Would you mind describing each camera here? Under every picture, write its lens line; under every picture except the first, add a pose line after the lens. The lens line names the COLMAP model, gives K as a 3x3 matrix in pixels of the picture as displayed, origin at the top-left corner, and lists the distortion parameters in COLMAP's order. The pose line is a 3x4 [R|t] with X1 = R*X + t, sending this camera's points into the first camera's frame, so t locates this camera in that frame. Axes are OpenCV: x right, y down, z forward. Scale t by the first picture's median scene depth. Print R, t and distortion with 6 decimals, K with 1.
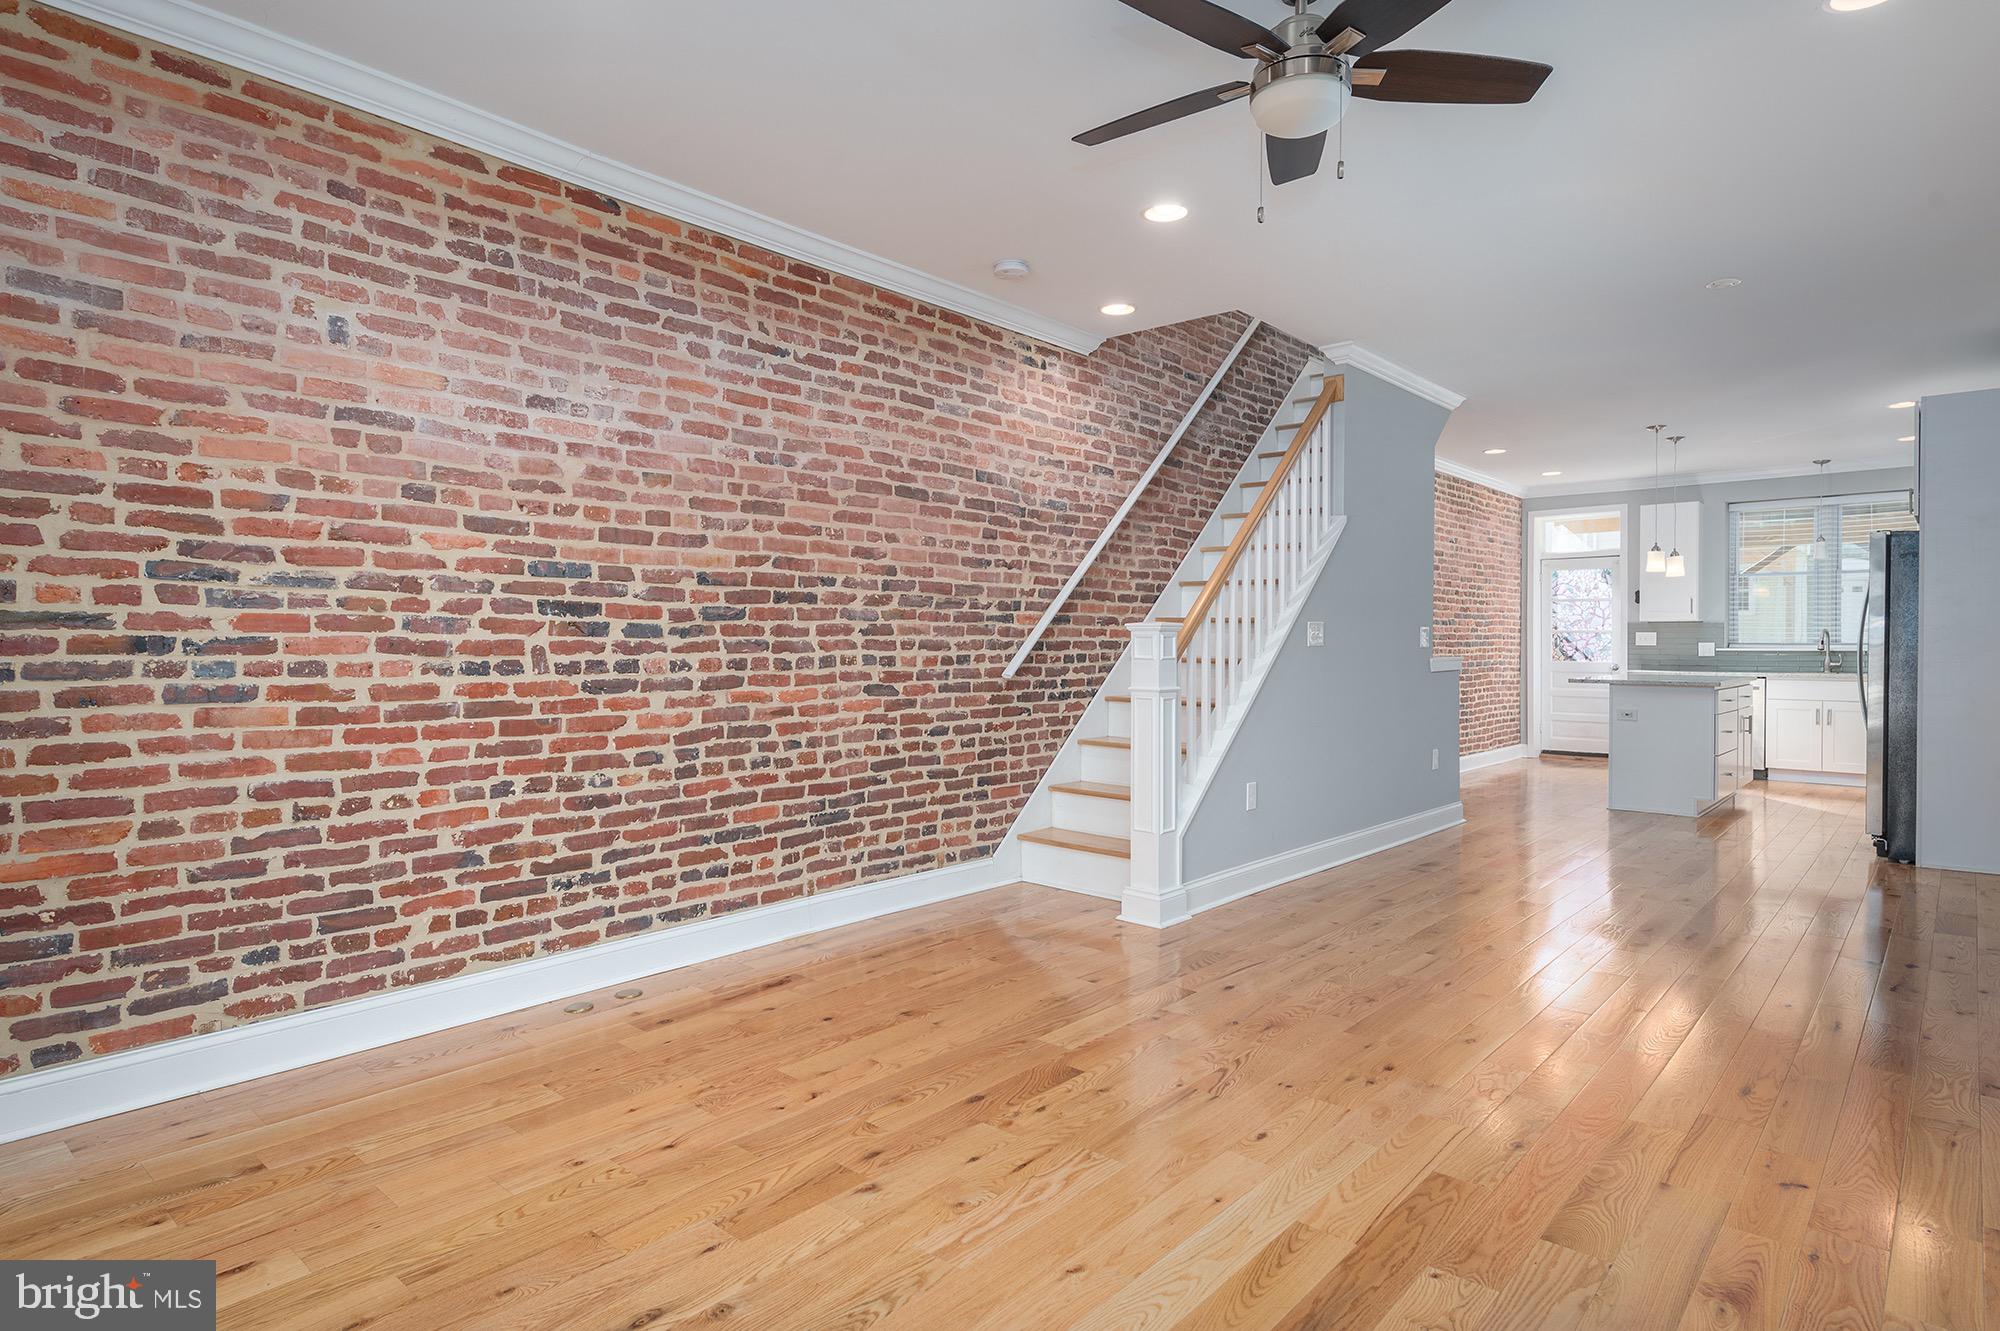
lens RADIAL K [[1101.9, 0, 1016.2], [0, 1101.9, 637.8], [0, 0, 1]] dist [0.022628, -0.004651]
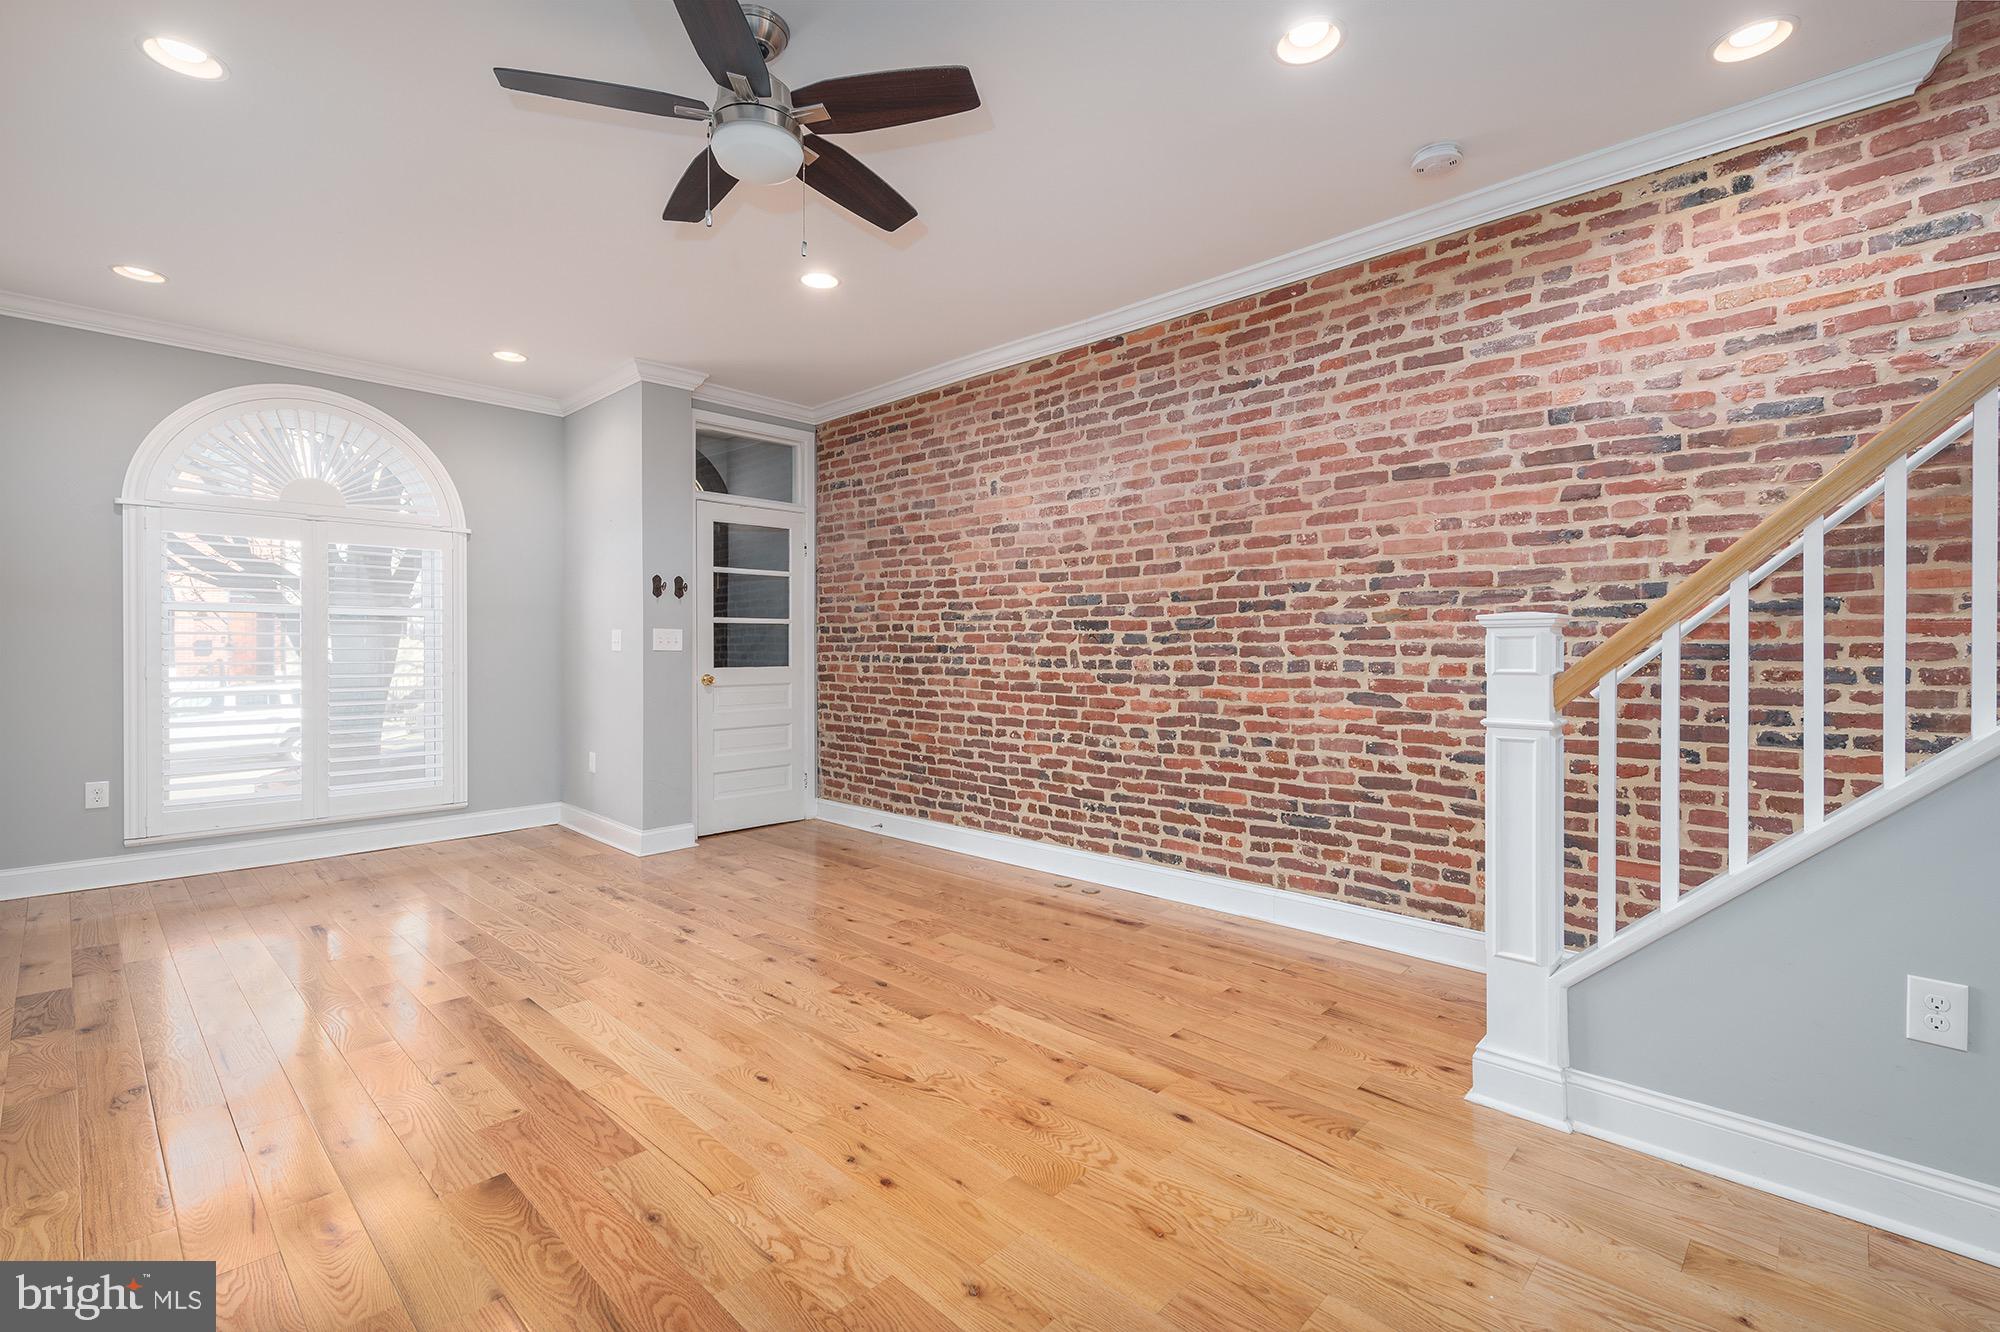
lens RADIAL K [[906.1, 0, 1003.7], [0, 906.1, 647.4], [0, 0, 1]] dist [0.012897, -0.000942]
pose [[-0.065263, -0.003084, -0.997863, 0.817320], [0.003463, 0.999989, -0.003317, 0.007344], [0.997862, -0.003672, -0.065252, 0.939692]]
